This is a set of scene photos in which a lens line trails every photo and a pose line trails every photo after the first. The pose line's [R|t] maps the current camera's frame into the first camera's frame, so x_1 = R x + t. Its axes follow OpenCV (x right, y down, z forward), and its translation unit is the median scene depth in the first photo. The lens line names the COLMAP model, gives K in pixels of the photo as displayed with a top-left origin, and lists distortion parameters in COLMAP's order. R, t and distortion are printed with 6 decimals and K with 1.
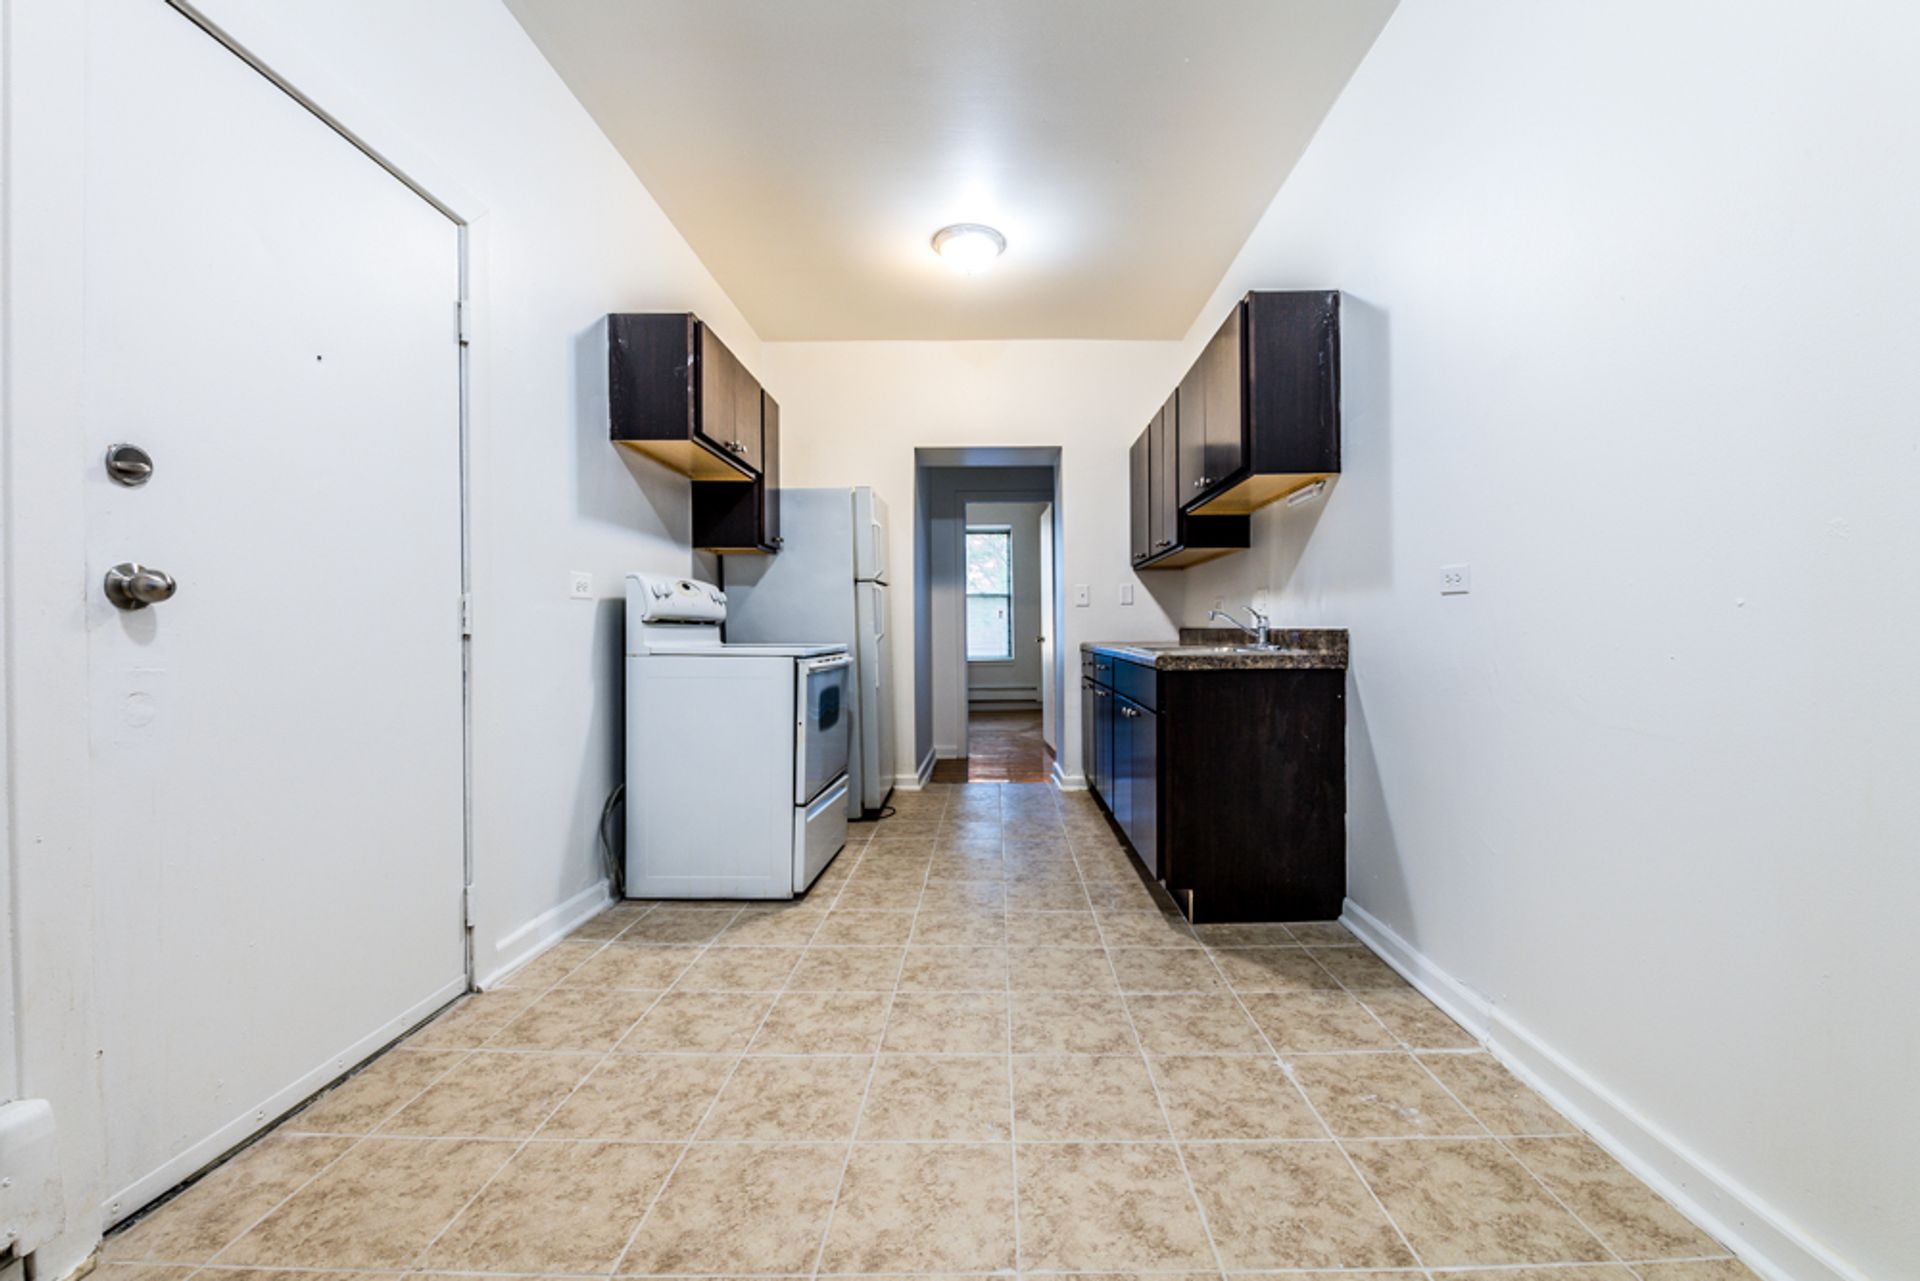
lens RADIAL K [[790.4, 0, 972.9], [0, 790.4, 625.7], [0, 0, 1]] dist [0.005167, -0.005475]
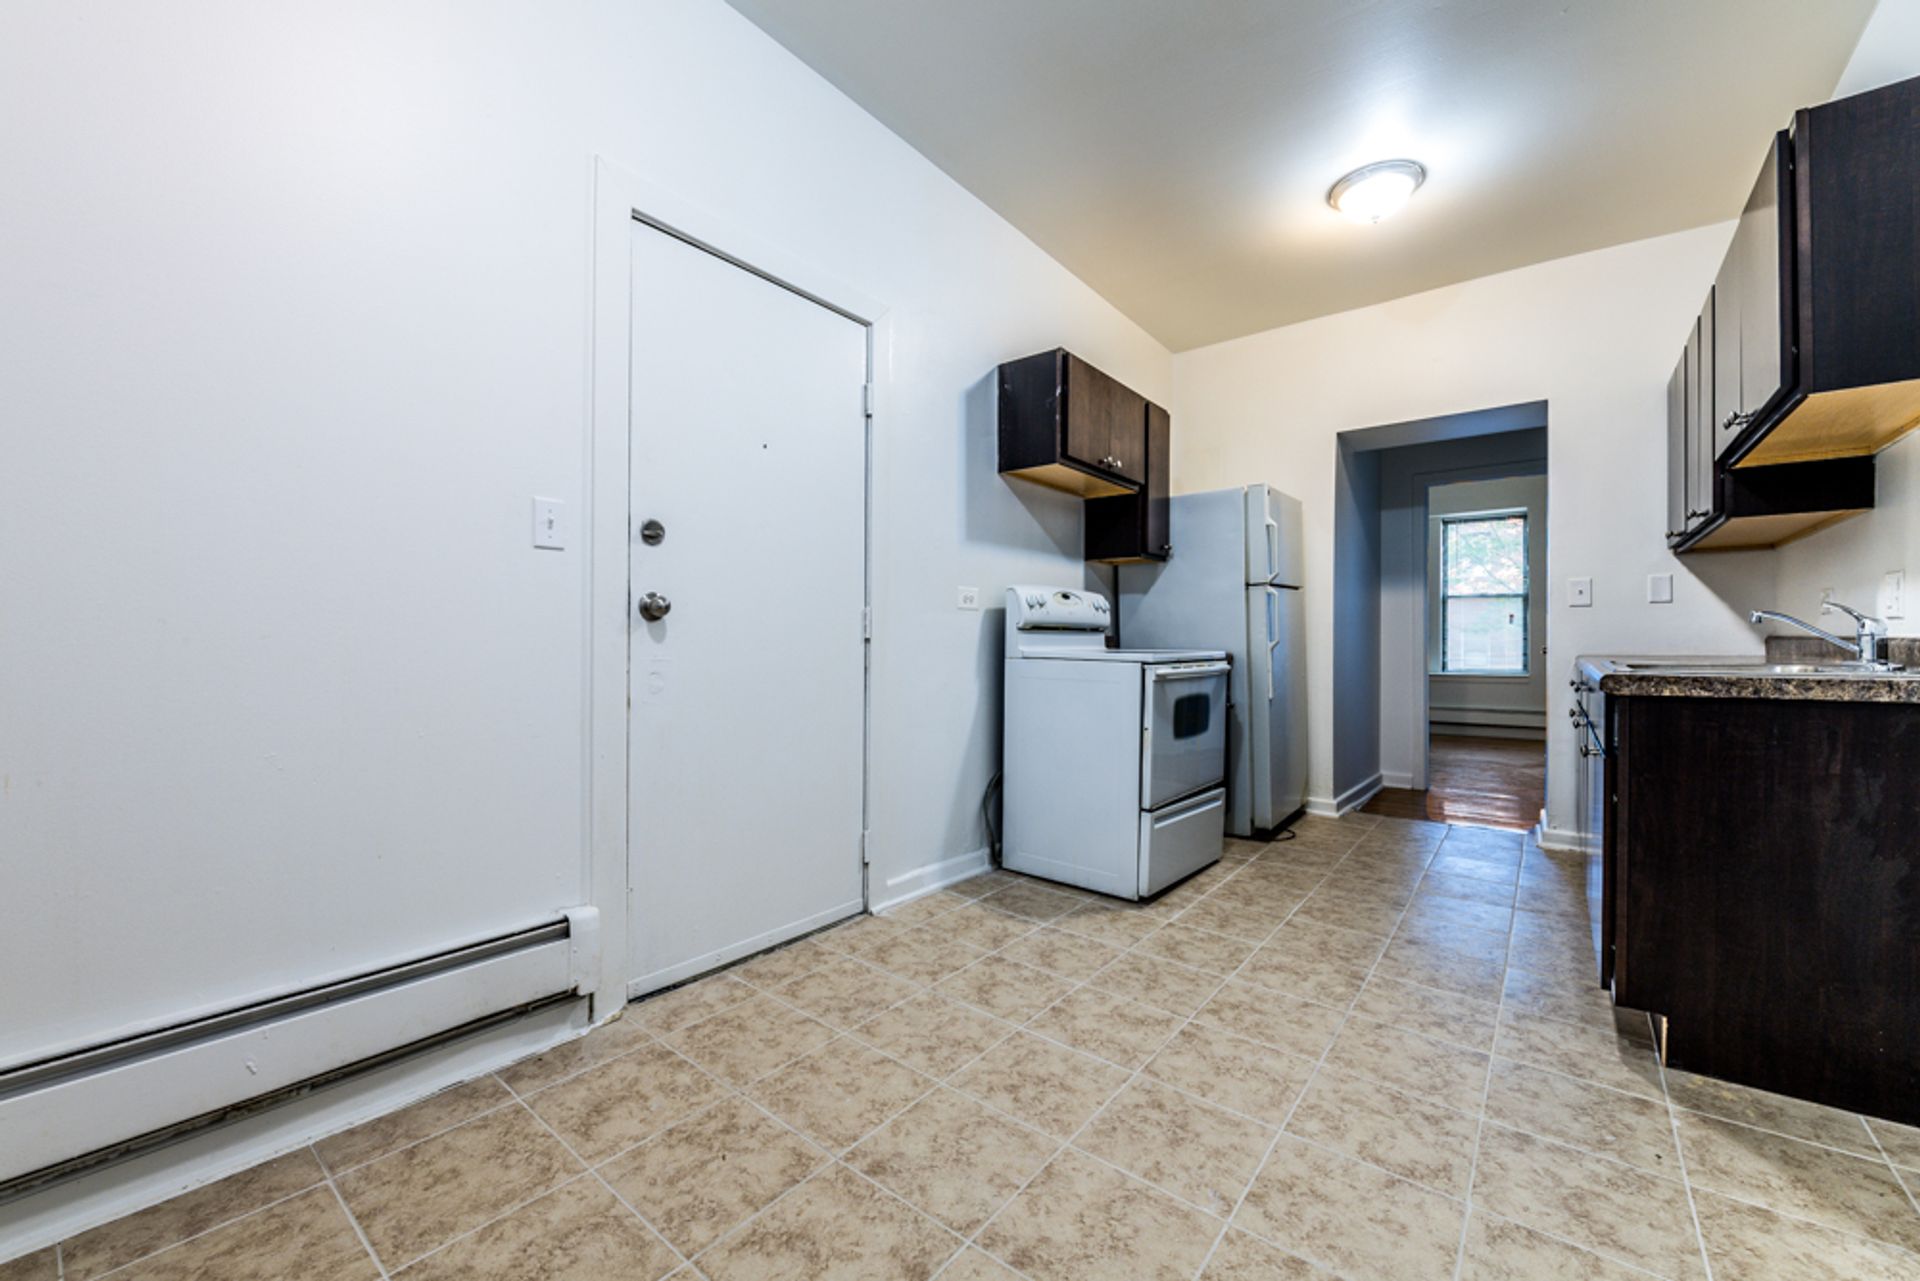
lens RADIAL K [[763.3, 0, 959.2], [0, 763.3, 630.9], [0, 0, 1]] dist [0.004253, -0.005279]
pose [[0.772724, -0.001099, -0.634742, 0.234353], [-0.001271, 0.999994, -0.003279, 0.002170], [0.634741, 0.003340, 0.772717, 0.104485]]
